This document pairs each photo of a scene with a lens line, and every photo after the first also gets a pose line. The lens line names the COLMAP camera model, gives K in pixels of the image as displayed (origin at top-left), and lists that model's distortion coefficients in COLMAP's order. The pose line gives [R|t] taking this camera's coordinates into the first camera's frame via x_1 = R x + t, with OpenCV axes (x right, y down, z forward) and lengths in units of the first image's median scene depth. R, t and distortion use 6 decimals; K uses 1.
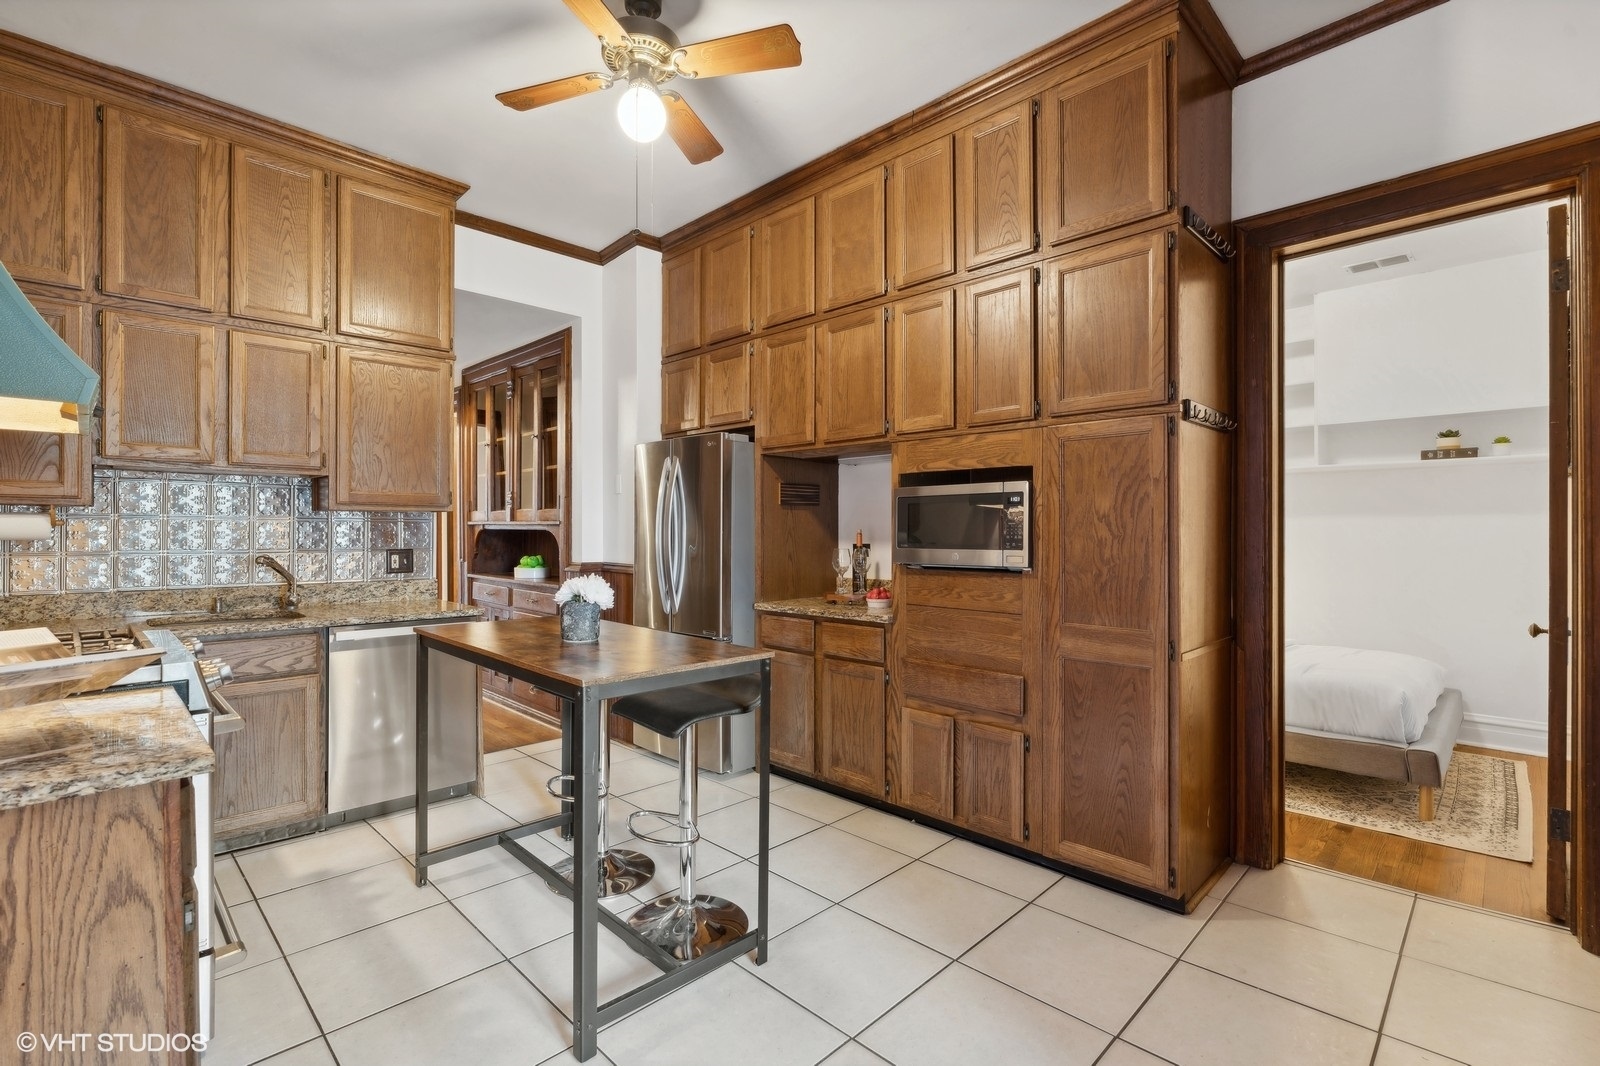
lens RADIAL K [[735.8, 0, 789.0], [0, 735.8, 534.0], [0, 0, 1]] dist [-0.014256, 0.000178]
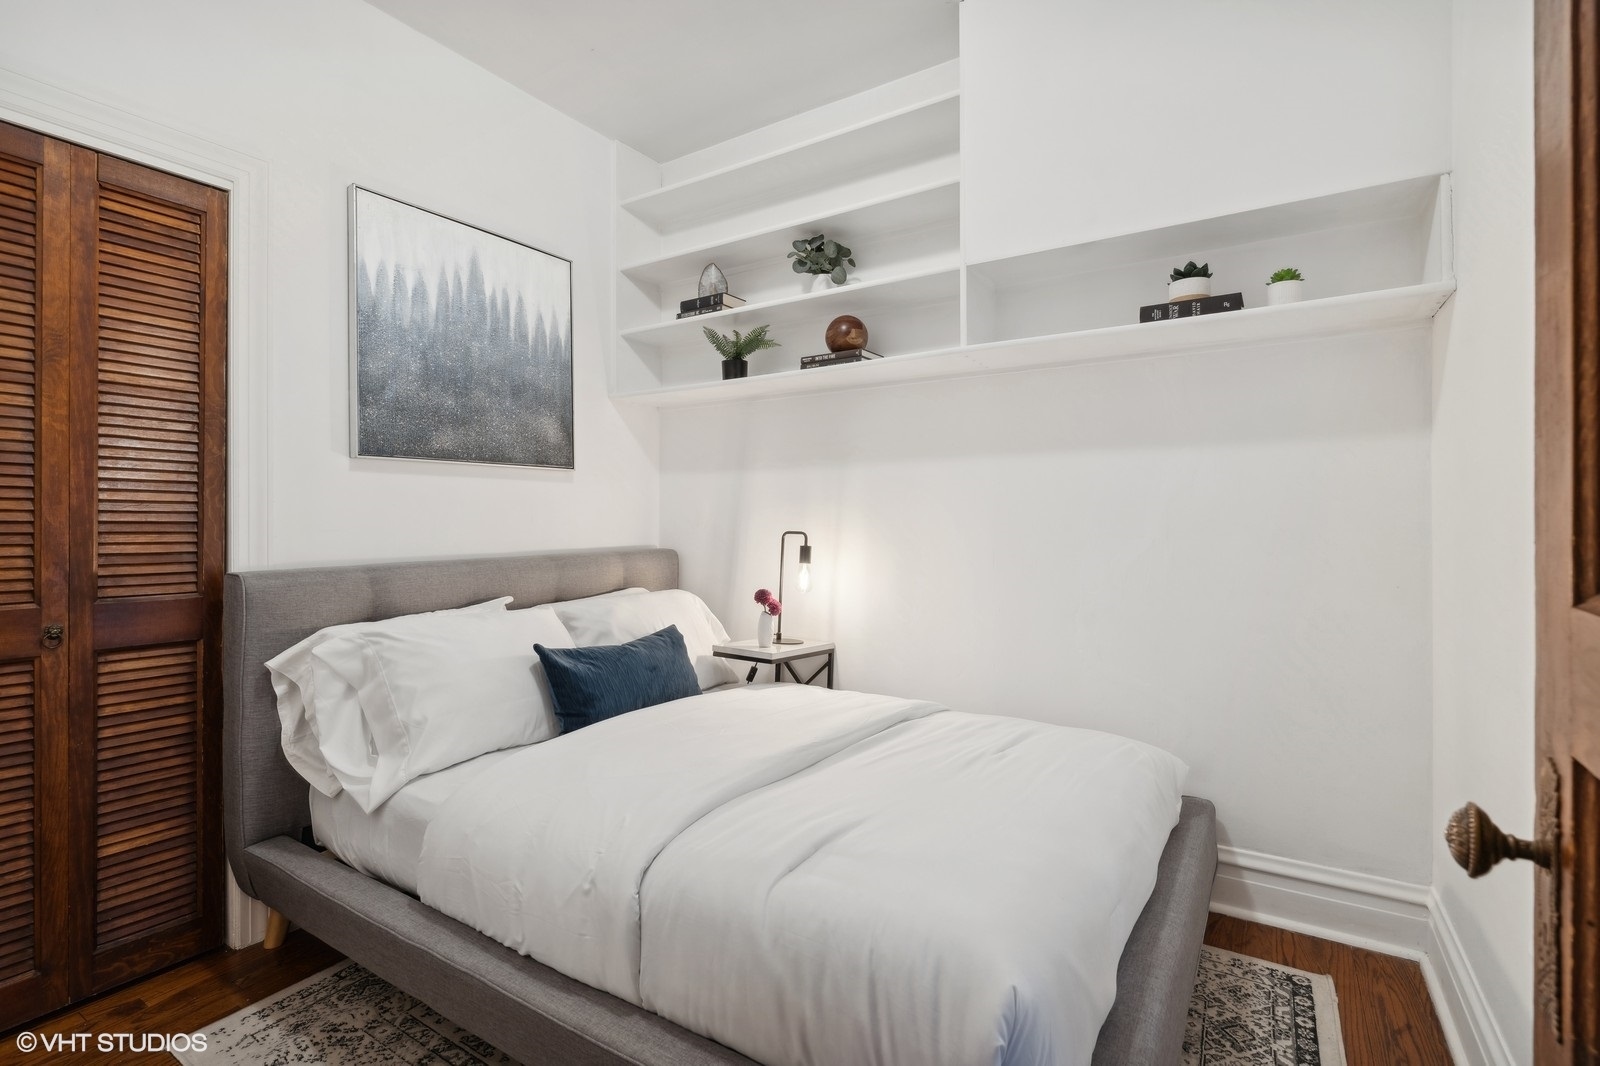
lens RADIAL K [[735.8, 0, 803.9], [0, 735.8, 529.4], [0, 0, 1]] dist [-0.014256, 0.000178]
pose [[0.975848, -0.007893, 0.218309, 0.558257], [0.006256, 0.999947, 0.008189, 0.028007], [-0.218362, -0.006626, 0.975845, 0.589698]]
